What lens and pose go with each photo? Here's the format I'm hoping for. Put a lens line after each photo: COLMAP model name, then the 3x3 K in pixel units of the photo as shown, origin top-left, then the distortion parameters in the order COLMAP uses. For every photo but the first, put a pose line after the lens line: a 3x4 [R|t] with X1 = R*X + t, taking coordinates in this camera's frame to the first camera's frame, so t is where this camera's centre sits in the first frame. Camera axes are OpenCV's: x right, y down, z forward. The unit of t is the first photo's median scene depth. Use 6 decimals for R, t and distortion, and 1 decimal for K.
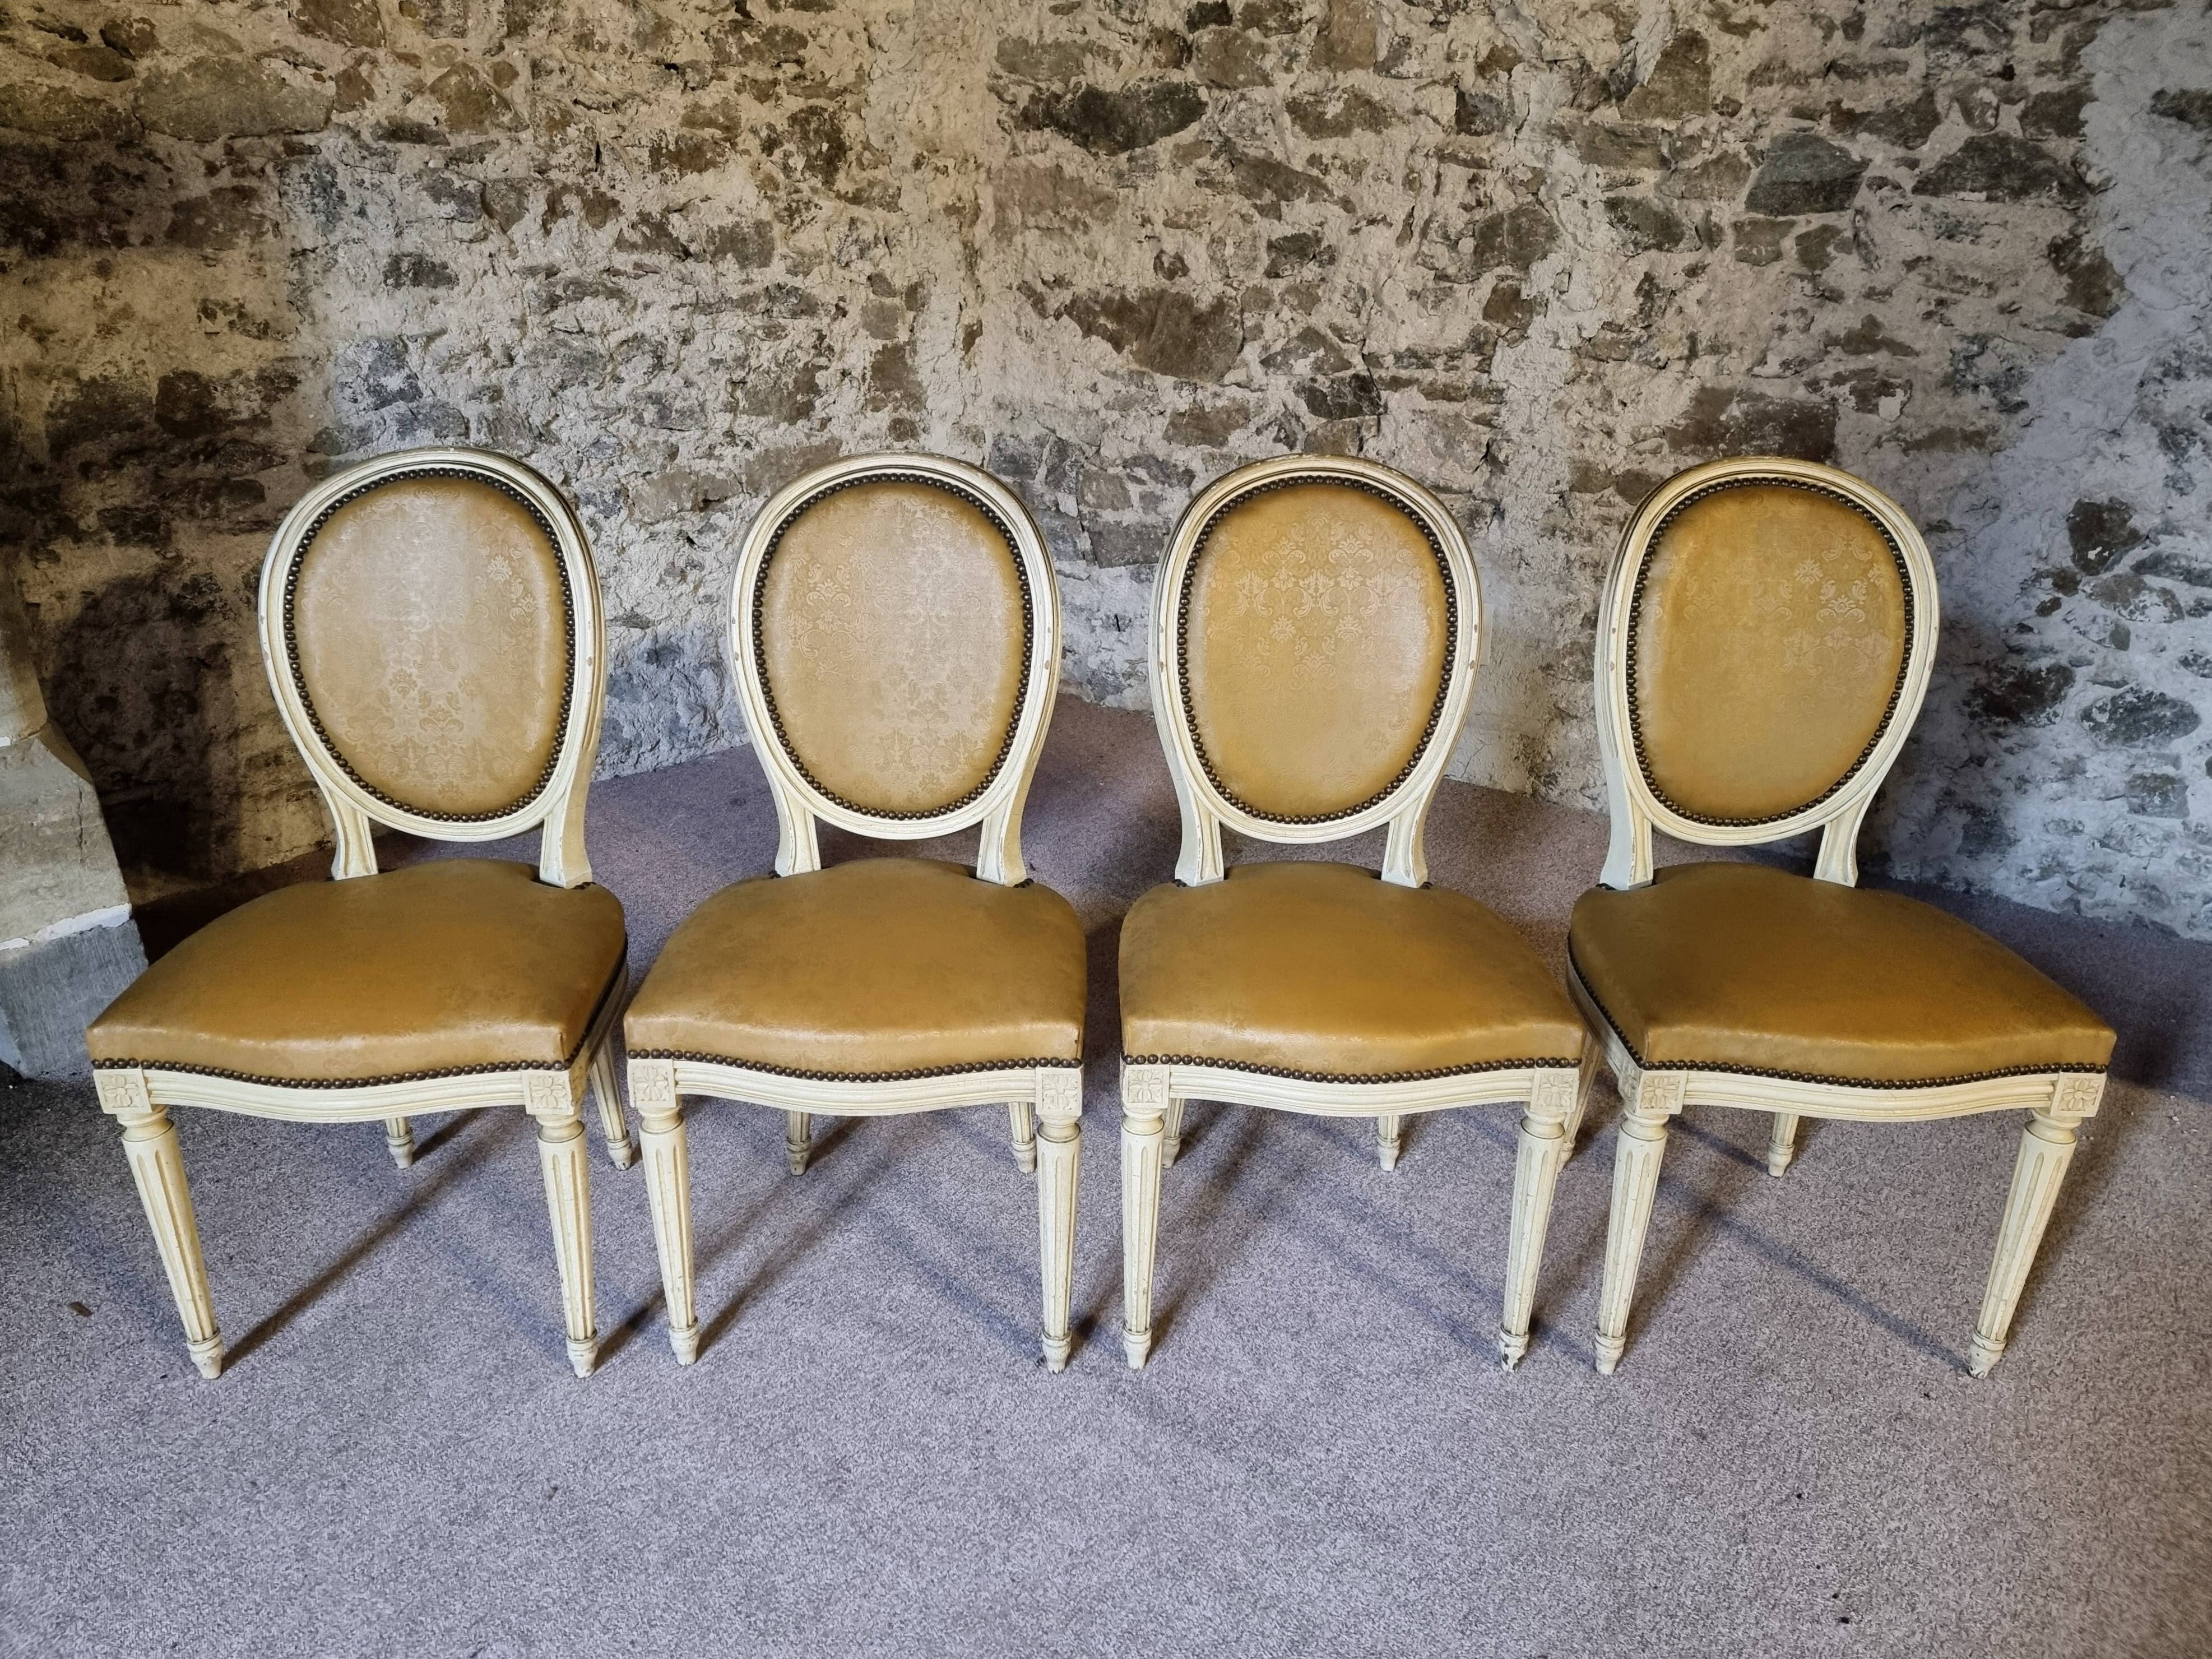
lens RADIAL K [[1542.7, 0, 1068.8], [0, 1542.7, 816.0], [0, 0, 1]] dist [0.081013, -0.060392]
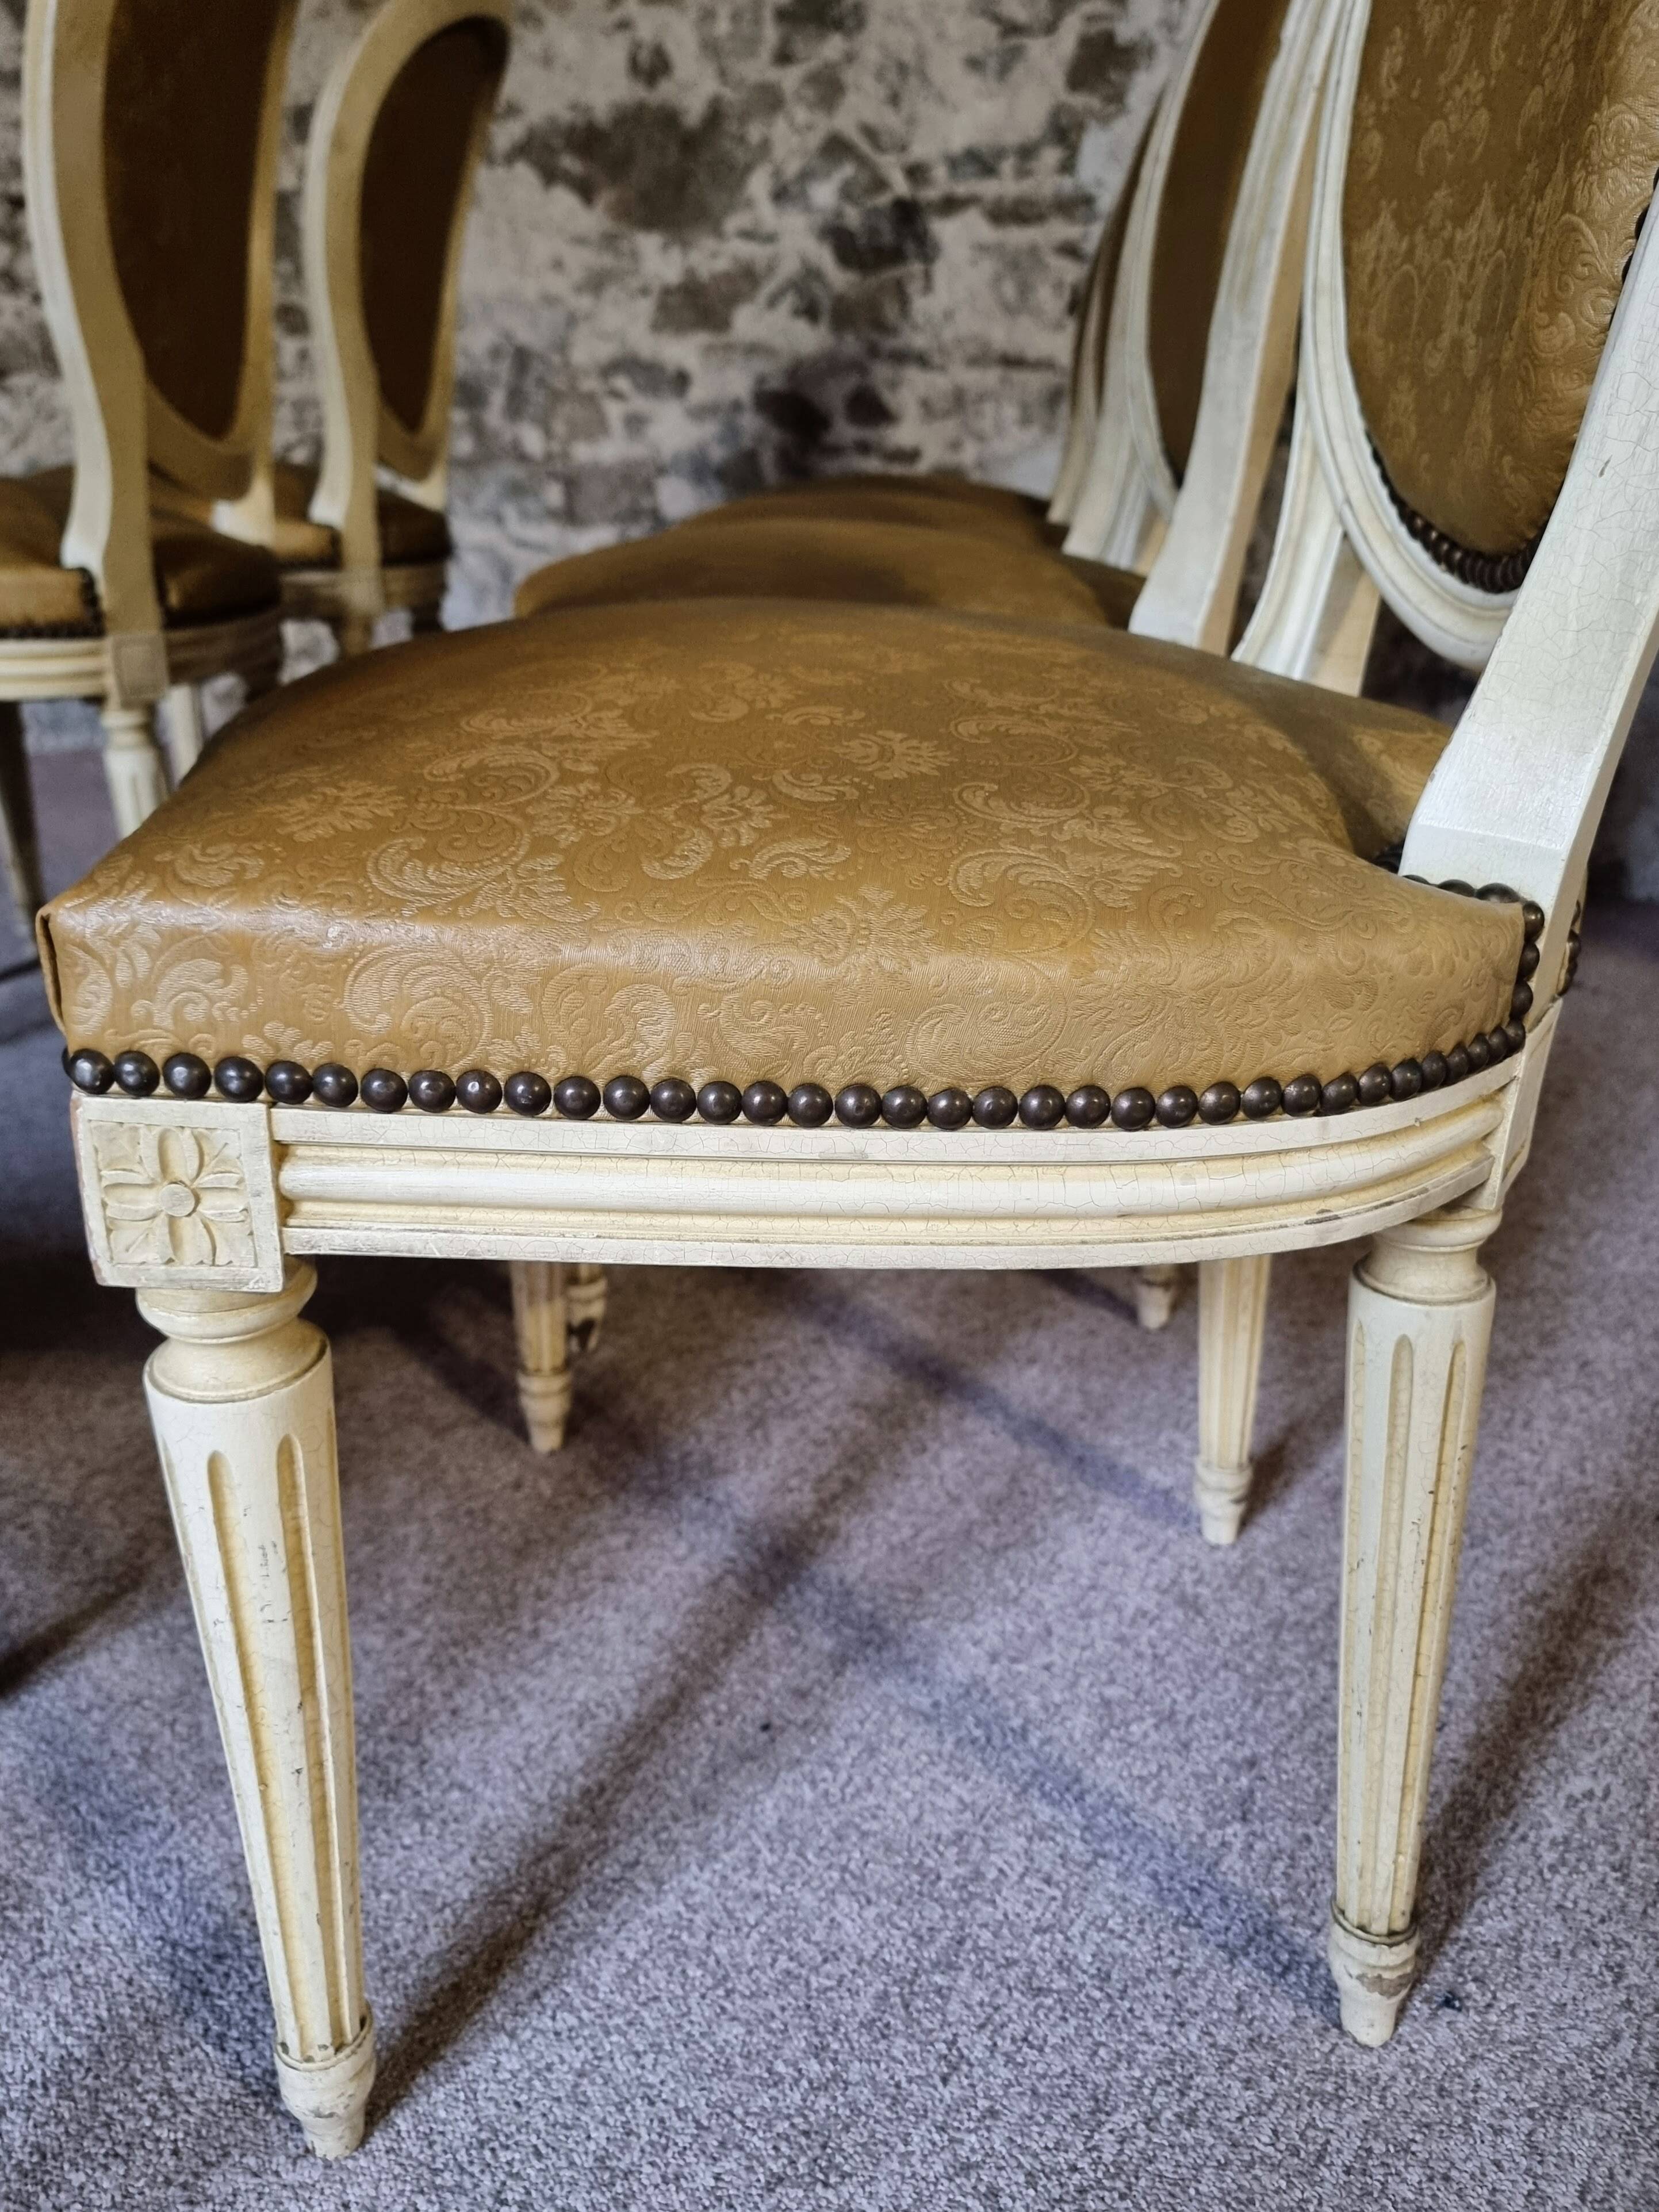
lens RADIAL K [[1623.7, 0, 800.4], [0, 1623.7, 1123.2], [0, 0, 1]] dist [0.055202, -0.047161]
pose [[0.999731, 0.018157, 0.014452, 0.142637], [-0.018332, 0.999759, 0.012111, 0.127177], [-0.014228, -0.012372, 0.999822, 0.264592]]
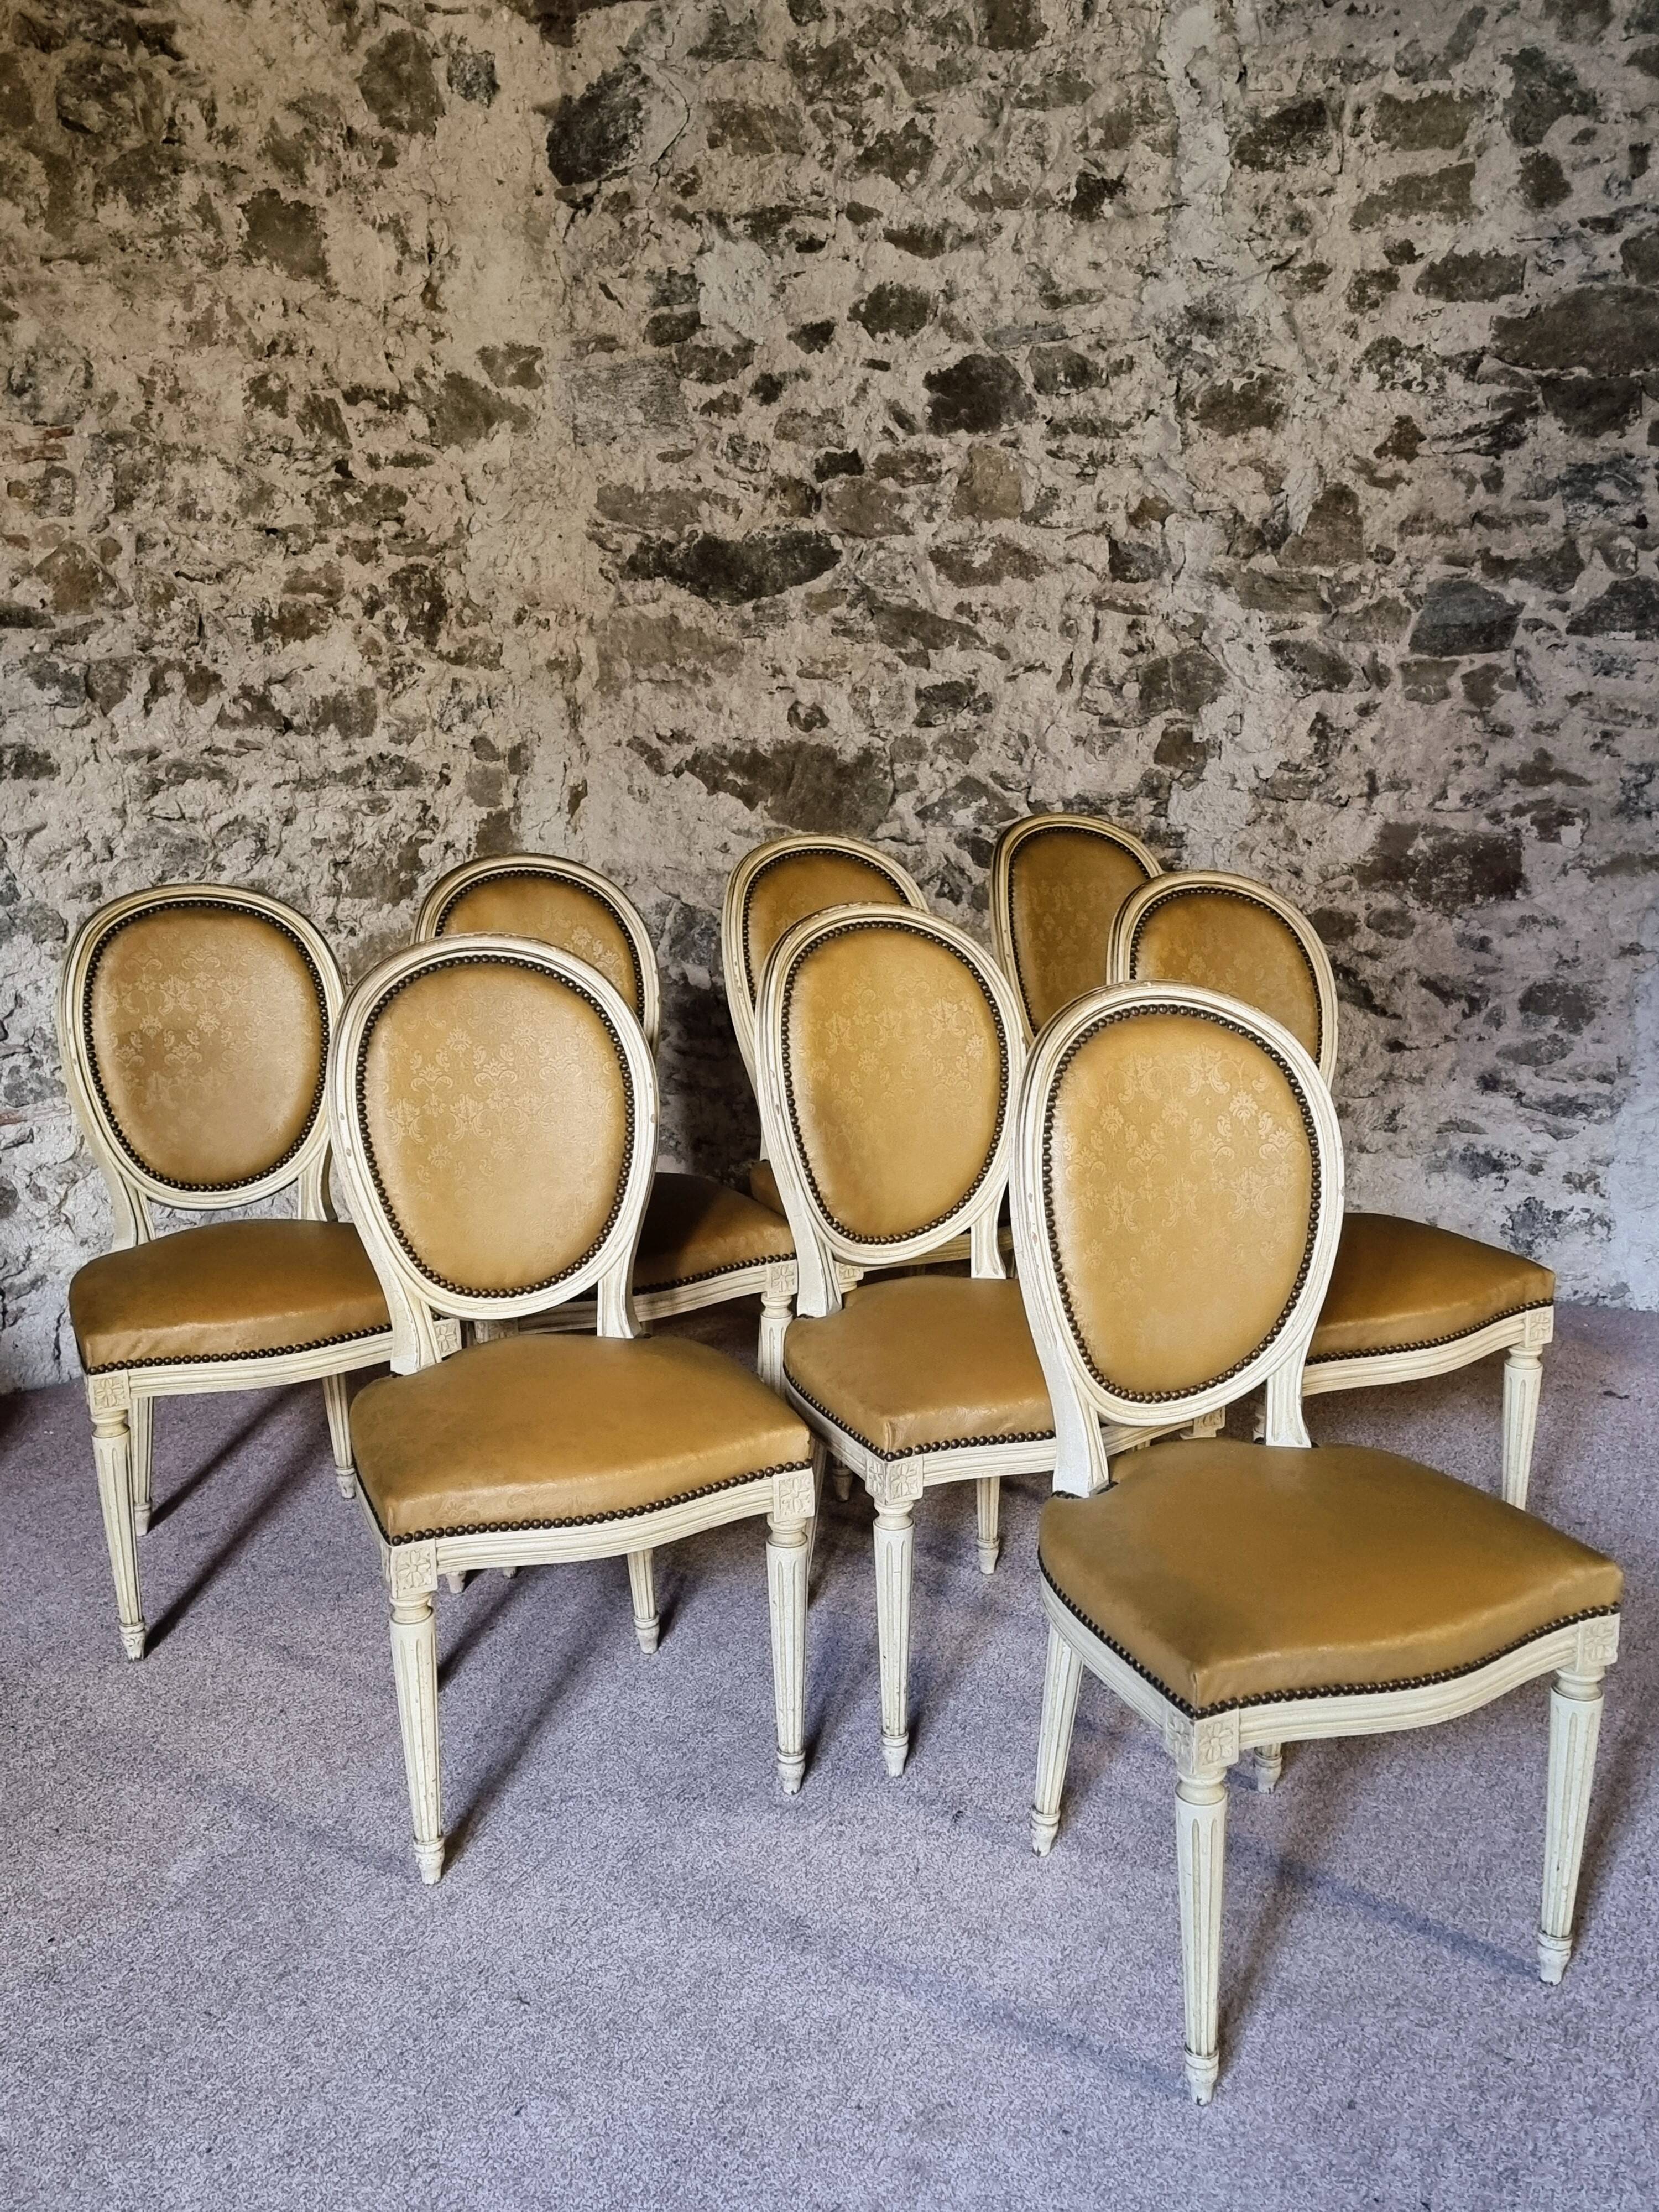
lens RADIAL K [[2105.6, 0, 801.6], [0, 2105.6, 1130.9], [0, 0, 1]] dist [0.118859, -0.157101]
pose [[0.984809, -0.068789, 0.159434, -0.166306], [0.088326, 0.988972, -0.118881, 0.039062], [-0.149498, 0.131157, 0.980024, -0.205193]]
